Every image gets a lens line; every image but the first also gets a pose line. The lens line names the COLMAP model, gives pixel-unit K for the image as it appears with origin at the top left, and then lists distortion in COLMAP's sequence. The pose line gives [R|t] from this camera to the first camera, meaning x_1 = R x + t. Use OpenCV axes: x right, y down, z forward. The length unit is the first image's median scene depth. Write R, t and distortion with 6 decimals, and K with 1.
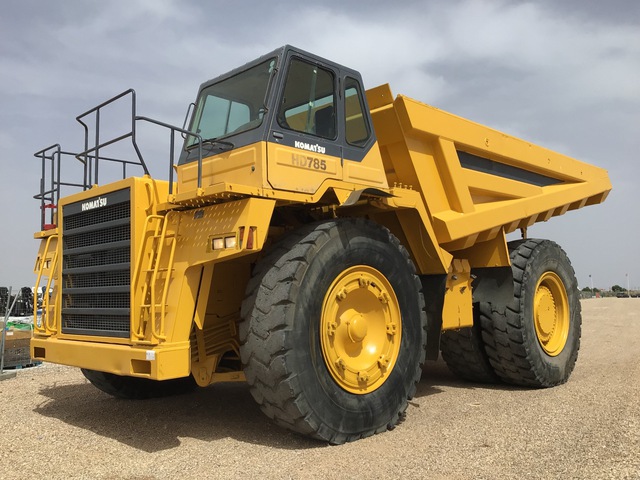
lens RADIAL K [[567.1, 0, 338.3], [0, 567.1, 238.4], [0, 0, 1]] dist [0.114300, 0.000878]
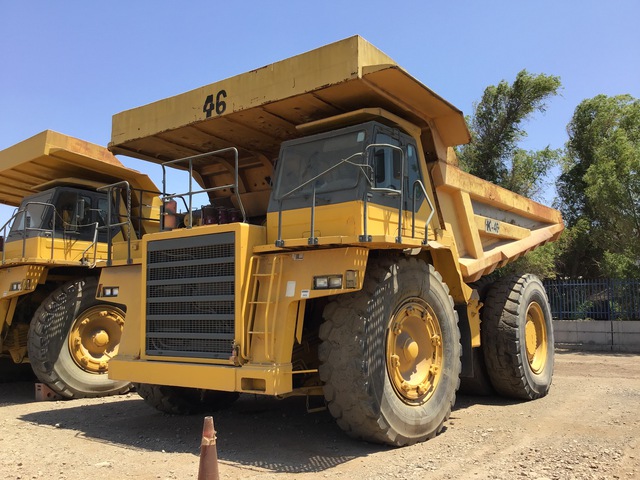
lens RADIAL K [[567.1, 0, 338.3], [0, 567.1, 238.4], [0, 0, 1]] dist [0.114300, 0.000878]
pose [[0.990971, 0.024974, 0.131732, -0.304123], [-0.021109, 0.999307, -0.030650, -0.043636], [-0.132406, 0.027592, 0.990811, -0.191380]]
